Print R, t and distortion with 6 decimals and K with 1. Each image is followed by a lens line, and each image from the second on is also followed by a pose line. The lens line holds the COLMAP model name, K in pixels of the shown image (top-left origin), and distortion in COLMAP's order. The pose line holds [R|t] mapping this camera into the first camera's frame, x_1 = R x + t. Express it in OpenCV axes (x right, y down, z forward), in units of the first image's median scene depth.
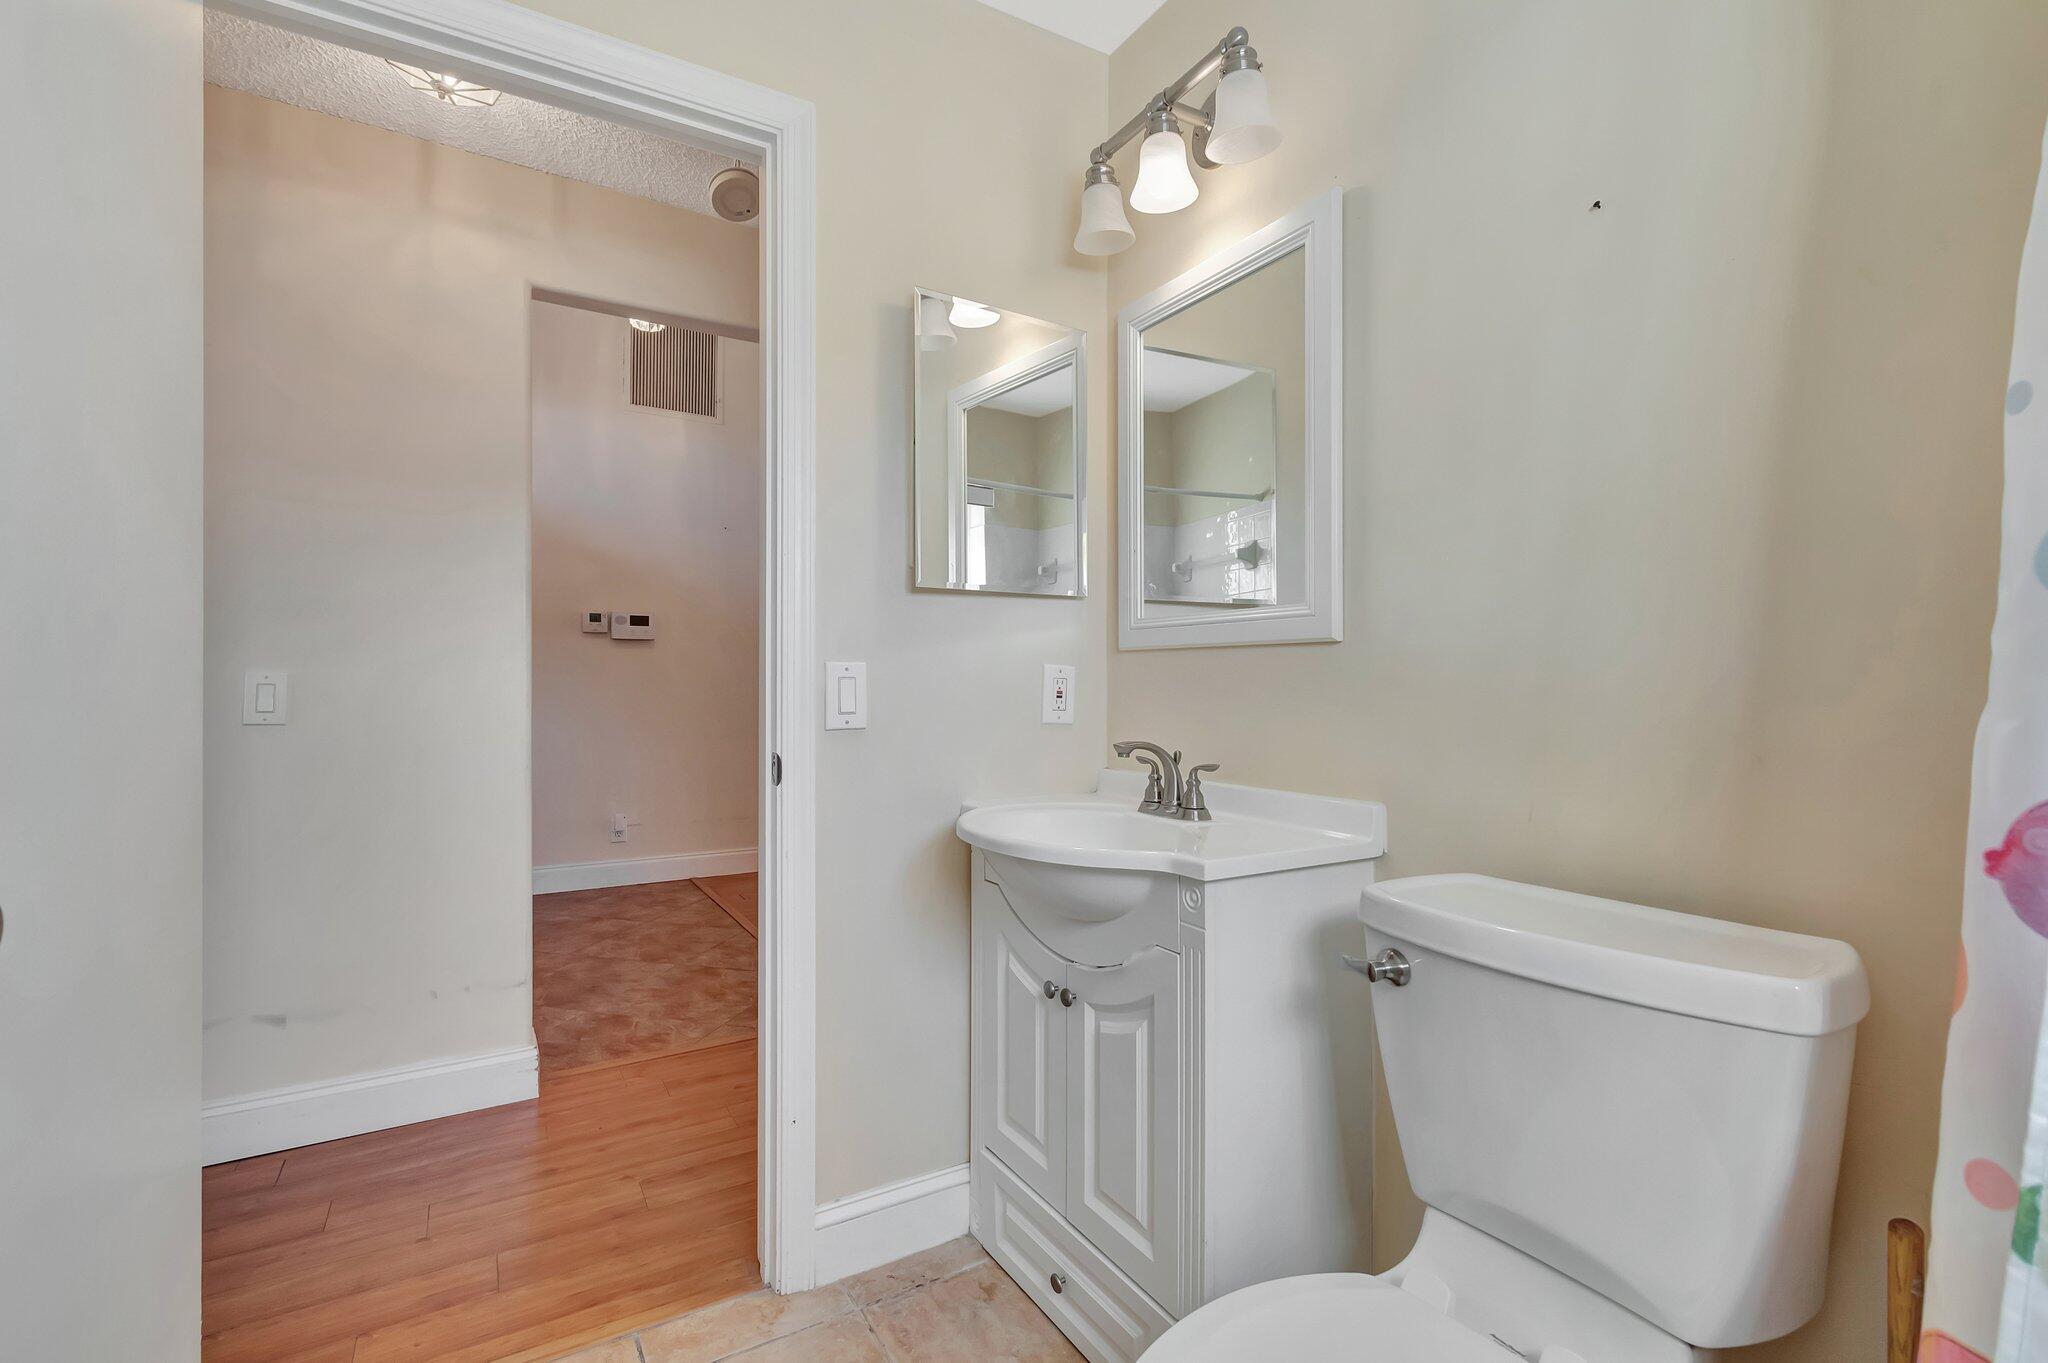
lens RADIAL K [[913.2, 0, 998.3], [0, 913.2, 670.4], [0, 0, 1]] dist [0.003129, 0.000409]
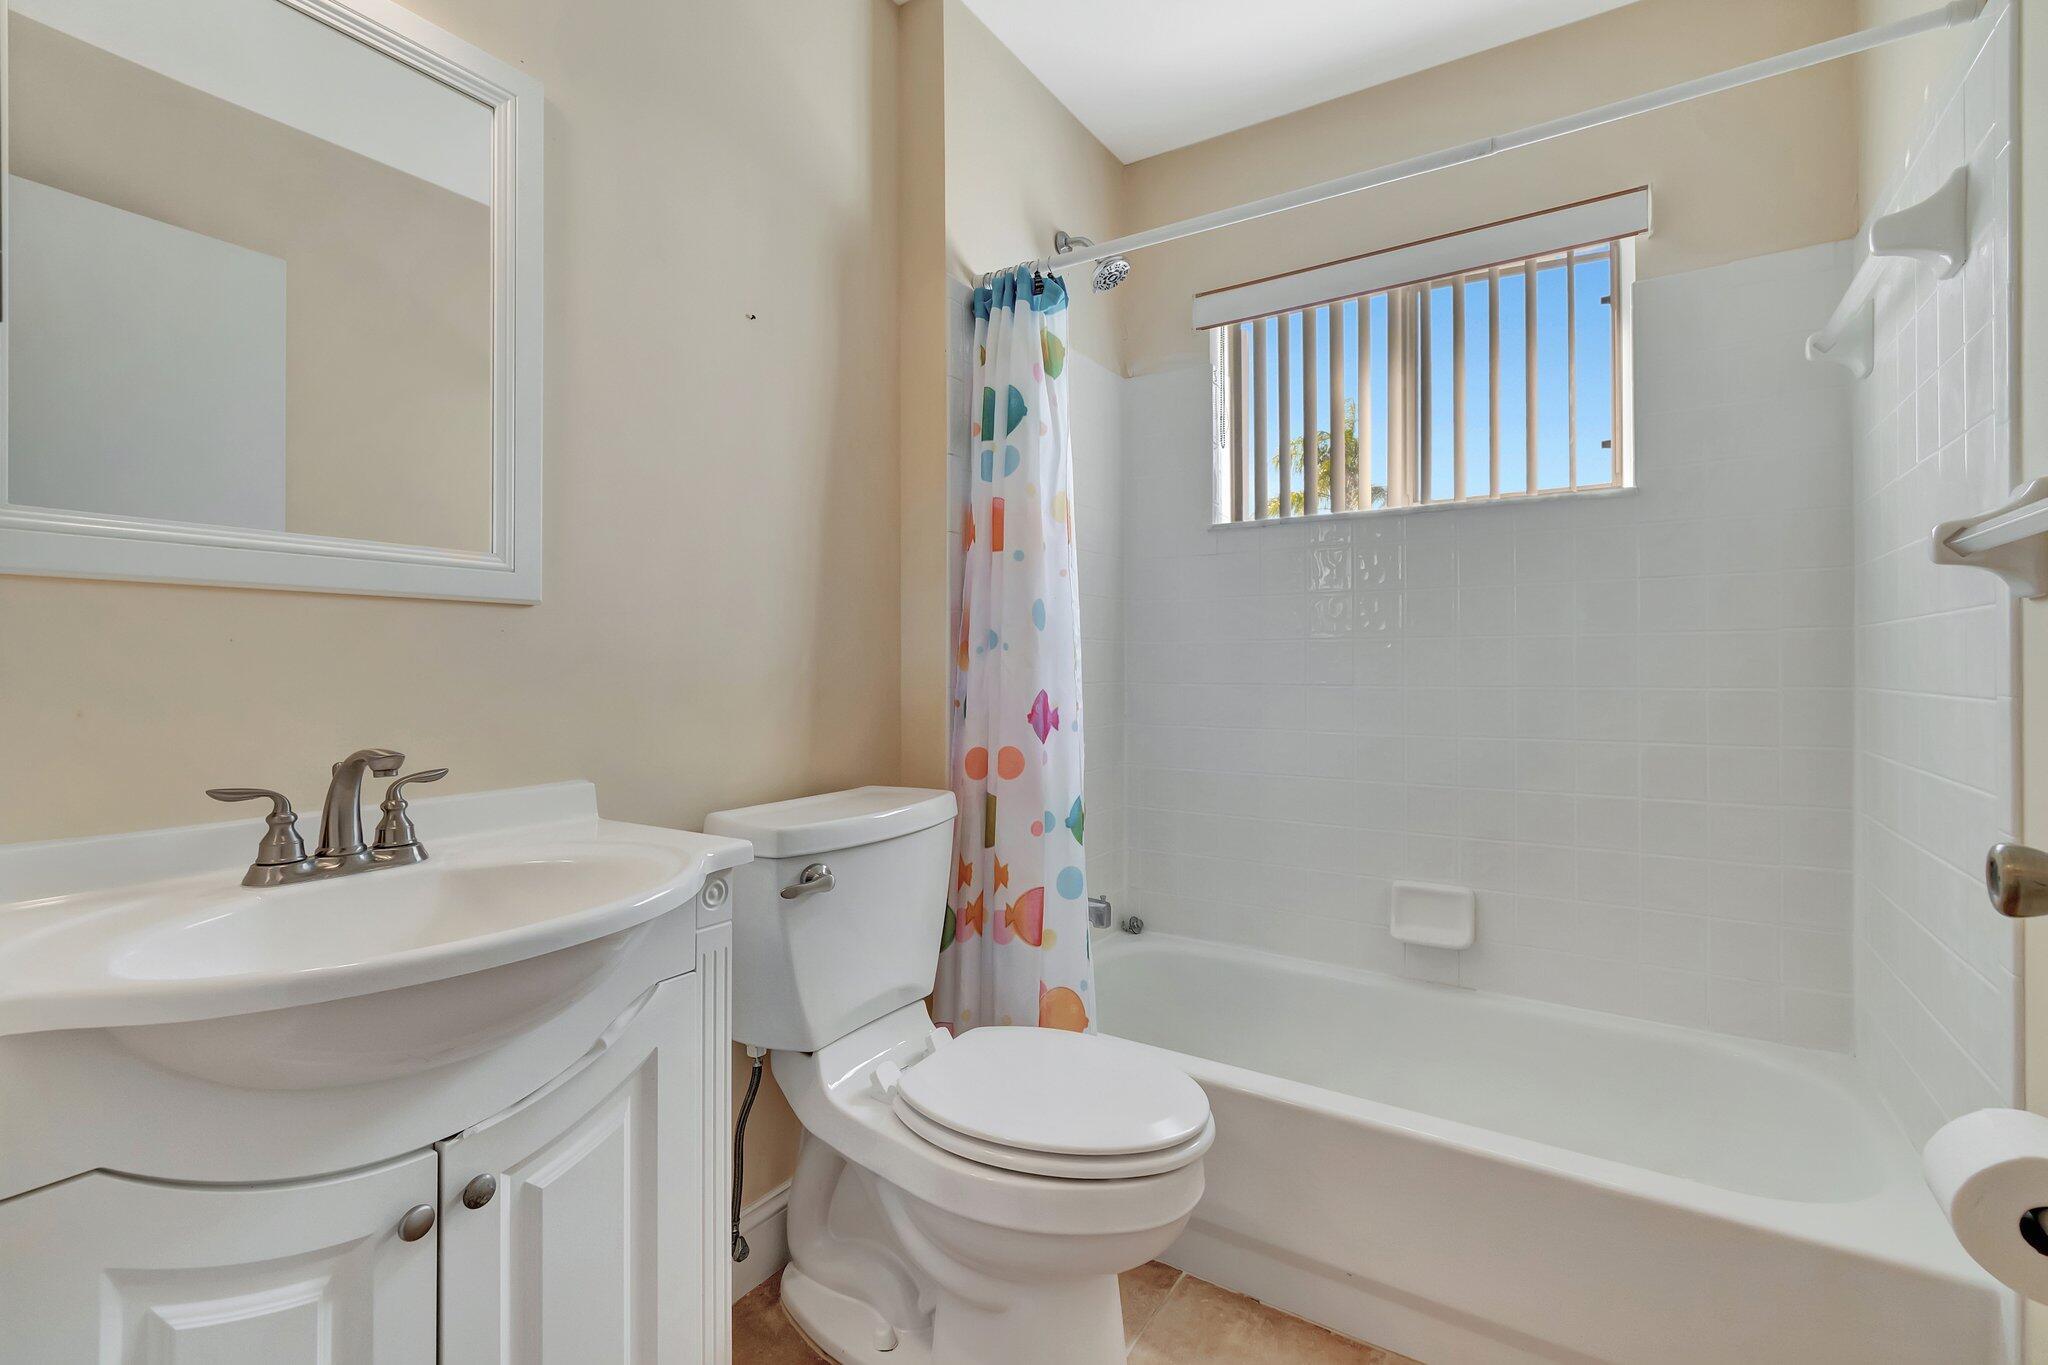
lens RADIAL K [[913.2, 0, 998.3], [0, 913.2, 671.4], [0, 0, 1]] dist [0.003129, 0.000409]
pose [[-0.445376, -0.002232, 0.895341, -0.569371], [-0.009264, 0.999955, -0.002116, 0.027018], [-0.895296, -0.009237, -0.445376, 0.937081]]
